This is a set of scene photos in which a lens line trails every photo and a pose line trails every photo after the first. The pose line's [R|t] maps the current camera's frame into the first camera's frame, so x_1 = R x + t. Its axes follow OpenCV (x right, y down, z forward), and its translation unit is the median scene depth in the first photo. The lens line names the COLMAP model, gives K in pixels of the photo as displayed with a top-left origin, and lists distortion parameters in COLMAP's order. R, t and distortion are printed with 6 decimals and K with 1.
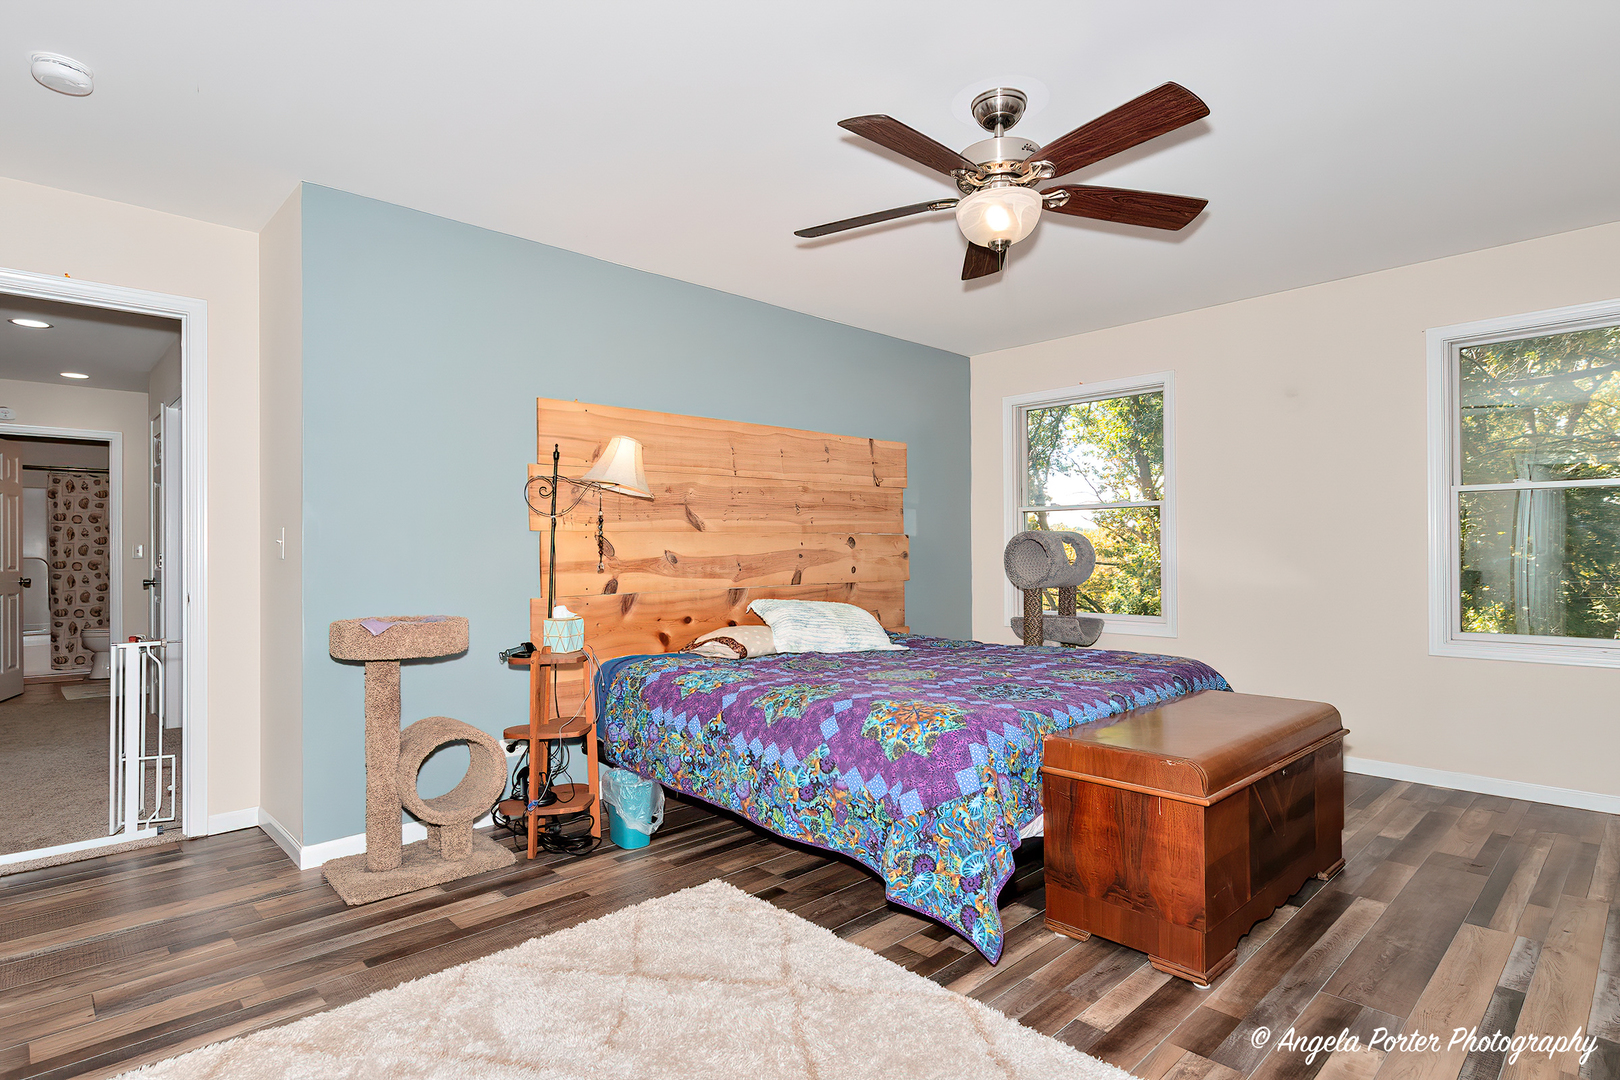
lens RADIAL K [[828.8, 0, 808.3], [0, 828.8, 541.7], [0, 0, 1]] dist [-0.003121, -0.000715]
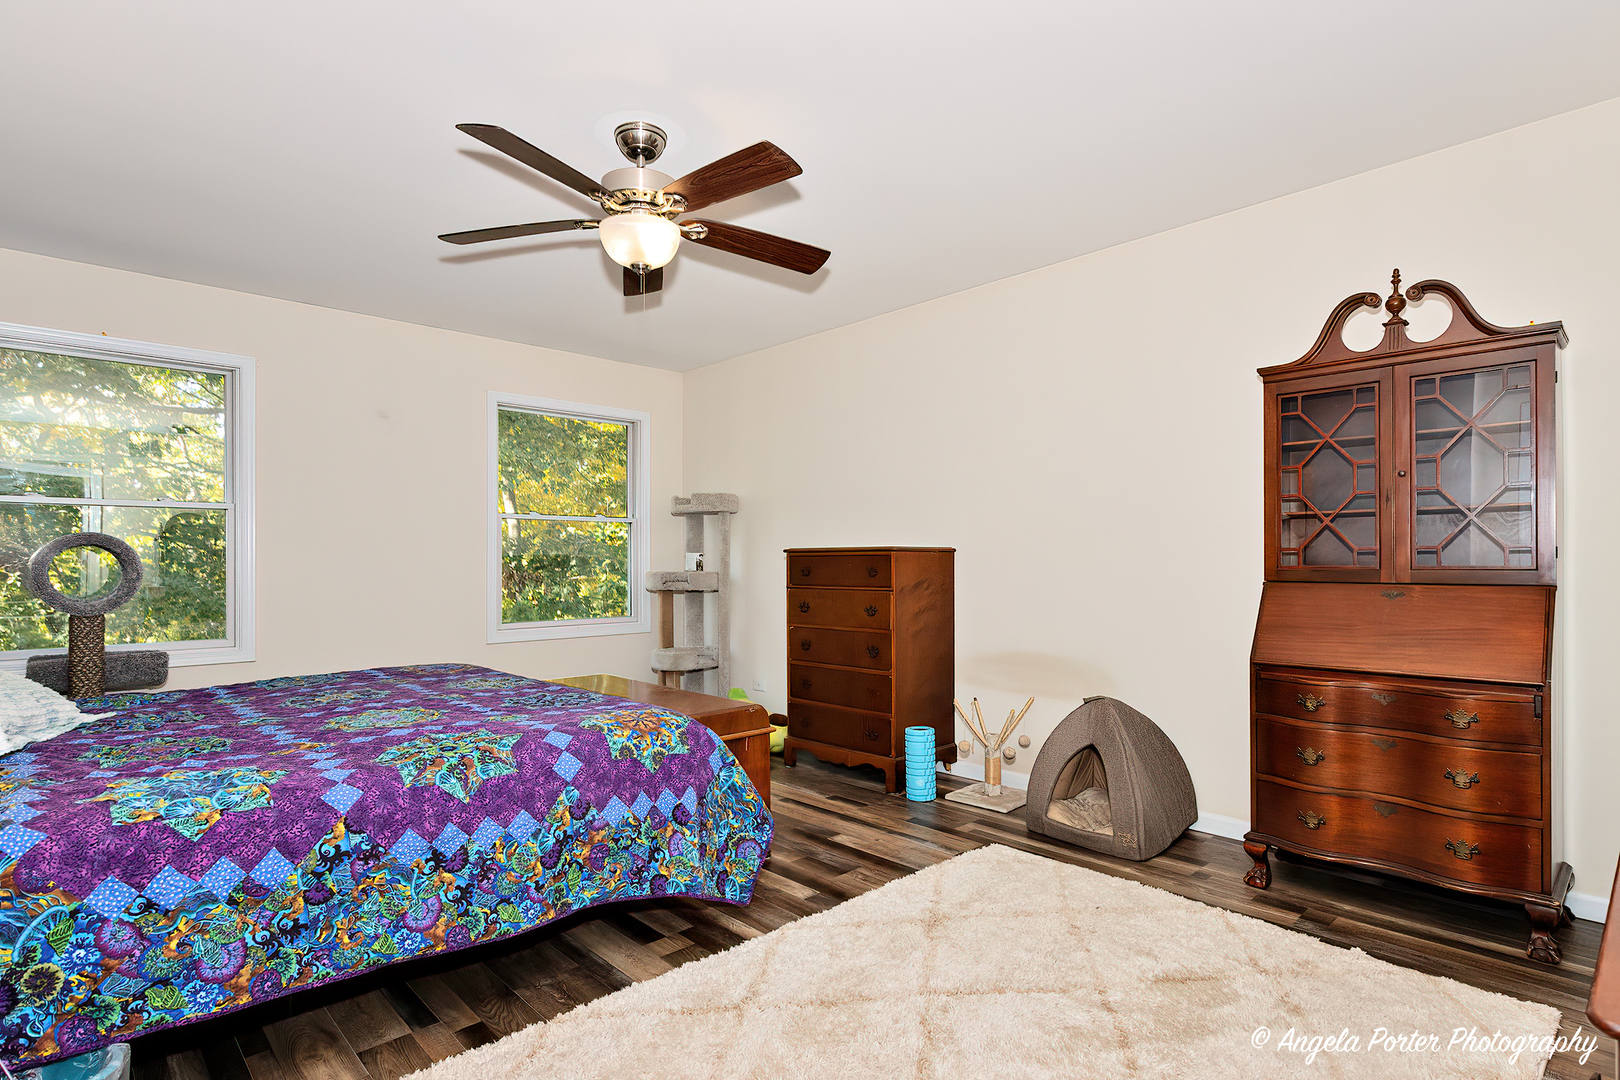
lens RADIAL K [[828.8, 0, 806.9], [0, 828.8, 553.7], [0, 0, 1]] dist [-0.003121, -0.000715]
pose [[0.007076, 0.017797, 0.999817, -0.788266], [-0.008294, 0.999808, -0.017739, 0.023619], [-0.999941, -0.008167, 0.007222, 0.741177]]
